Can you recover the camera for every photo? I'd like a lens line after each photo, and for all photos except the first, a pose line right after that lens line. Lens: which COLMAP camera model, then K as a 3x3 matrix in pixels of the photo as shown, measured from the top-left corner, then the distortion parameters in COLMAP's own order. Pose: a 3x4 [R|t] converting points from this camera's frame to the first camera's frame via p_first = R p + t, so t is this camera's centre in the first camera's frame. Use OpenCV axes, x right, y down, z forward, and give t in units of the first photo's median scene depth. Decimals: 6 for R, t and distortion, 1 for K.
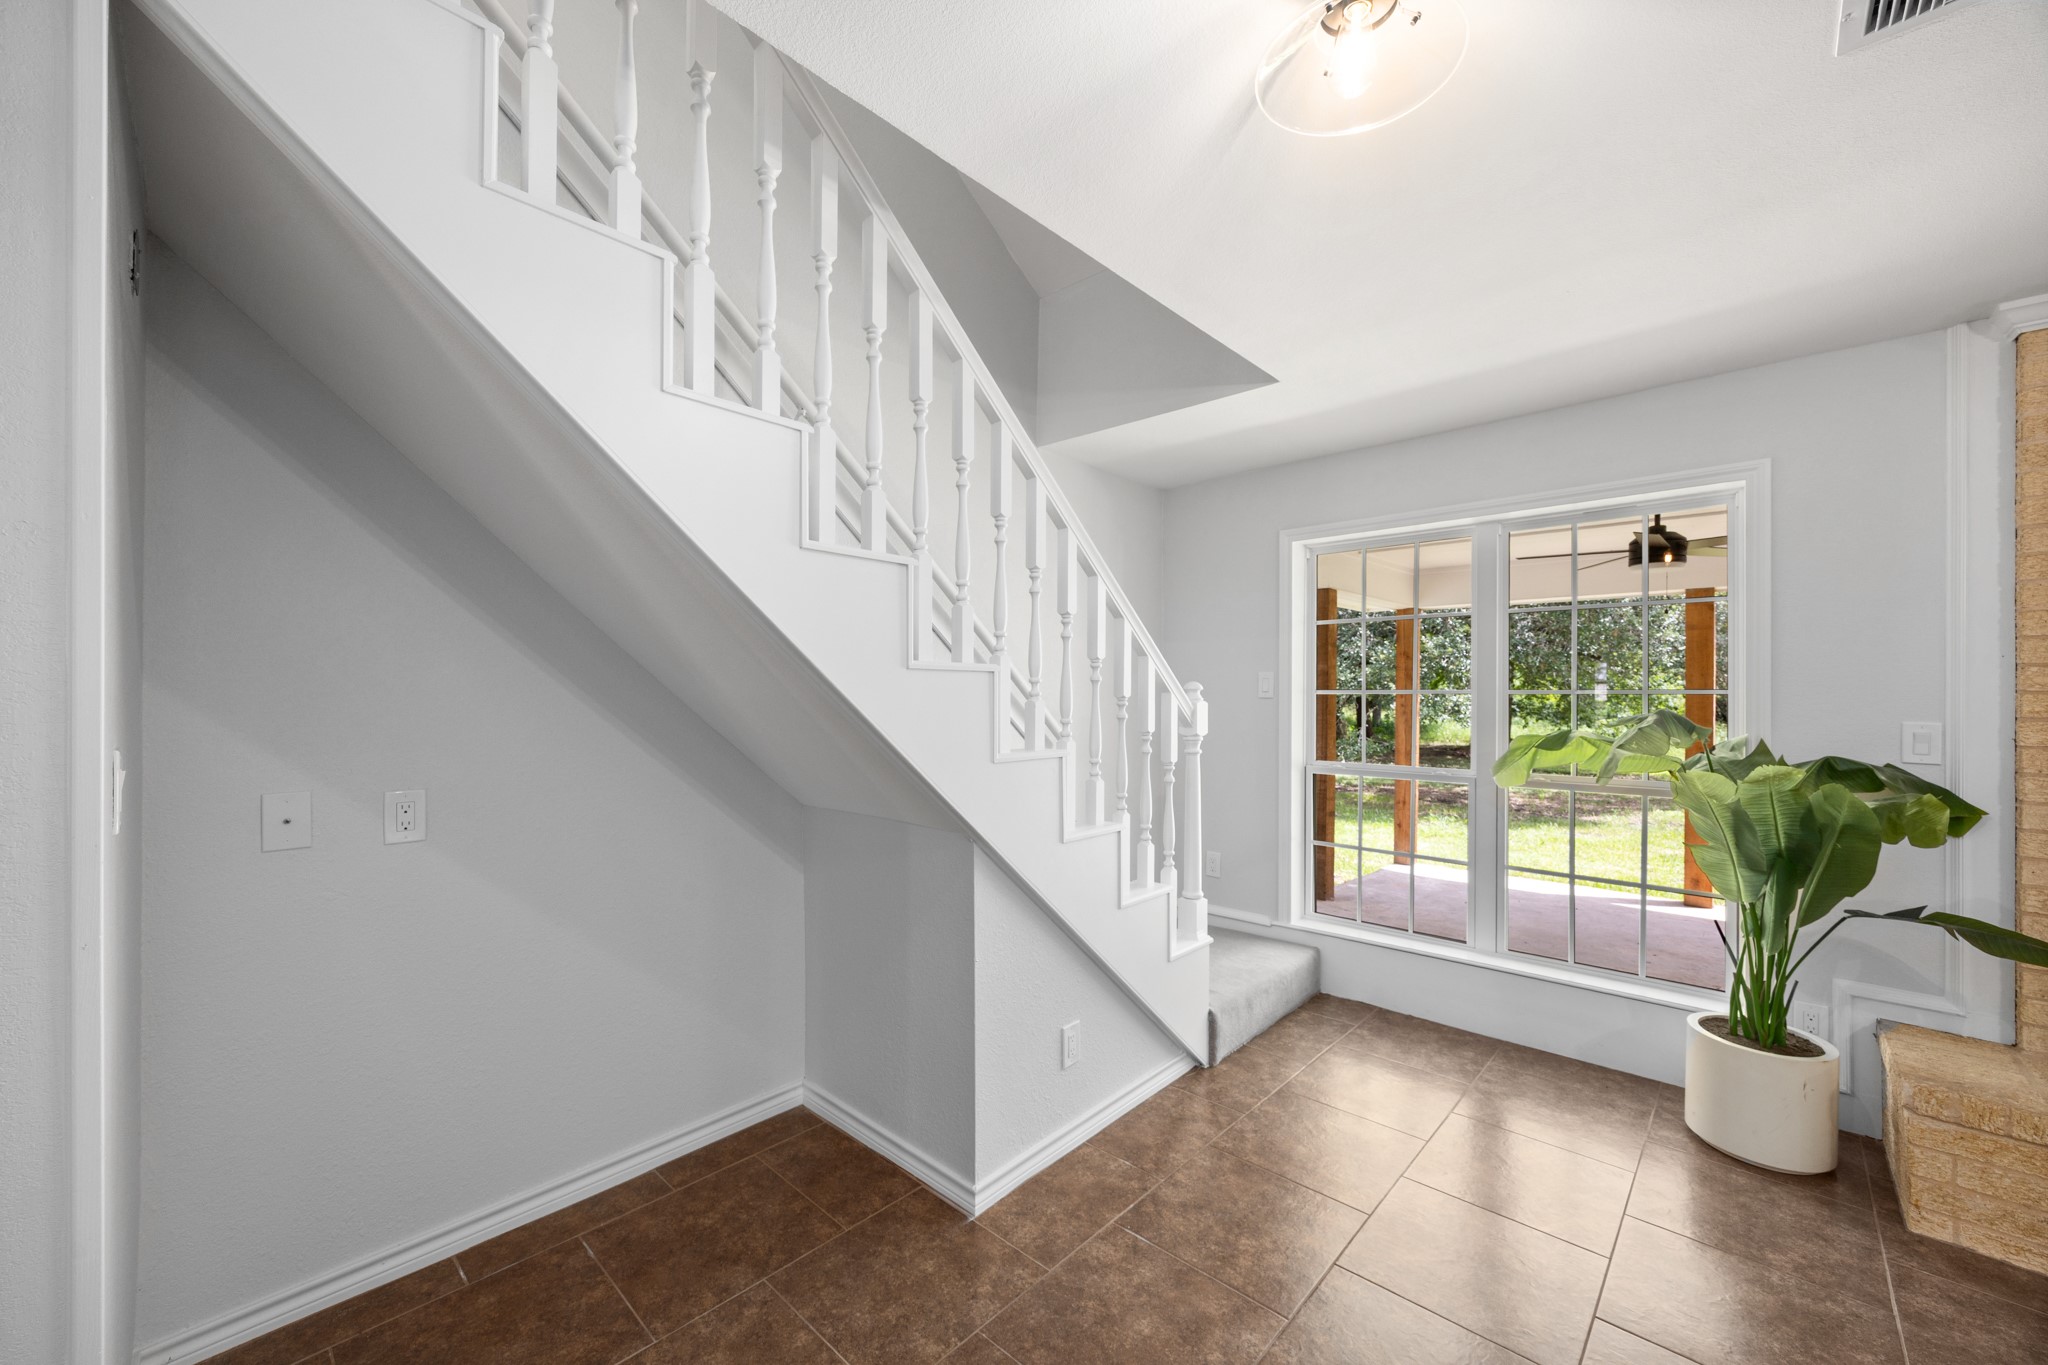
lens RADIAL K [[788.2, 0, 1021.4], [0, 788.2, 694.4], [0, 0, 1]] dist [0.000173, 0.000379]
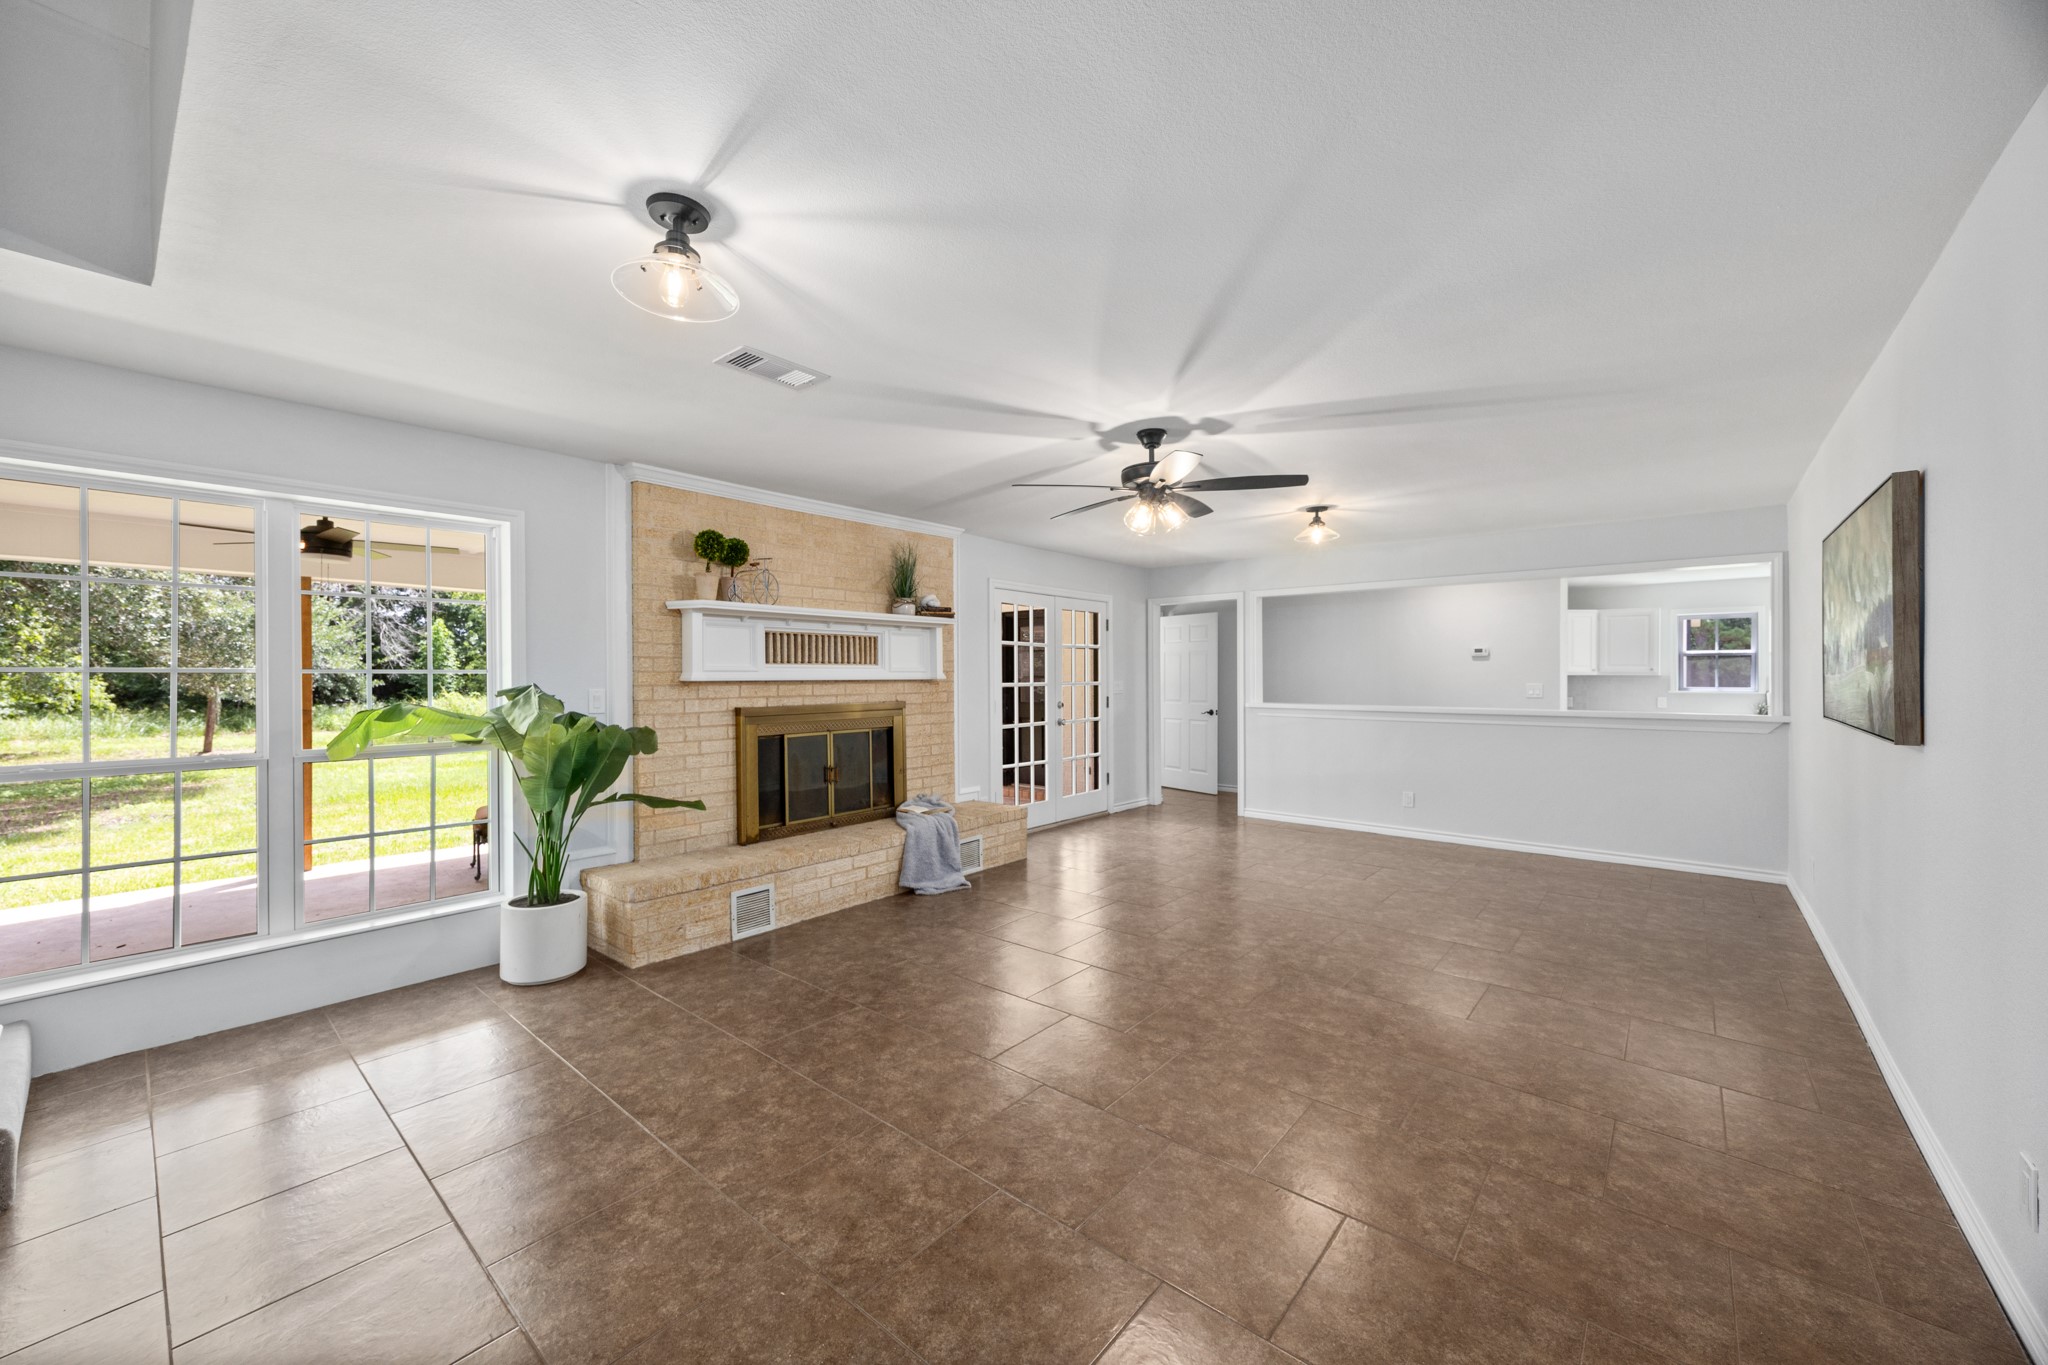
lens RADIAL K [[770.3, 0, 1024.0], [0, 770.3, 682.5], [0, 0, 1]] dist [0.000323, 0.000043]
pose [[-0.054093, -0.011842, 0.998466, -0.573023], [0.003843, 0.999920, 0.012067, 0.004567], [-0.998529, 0.004490, -0.054043, 0.165222]]
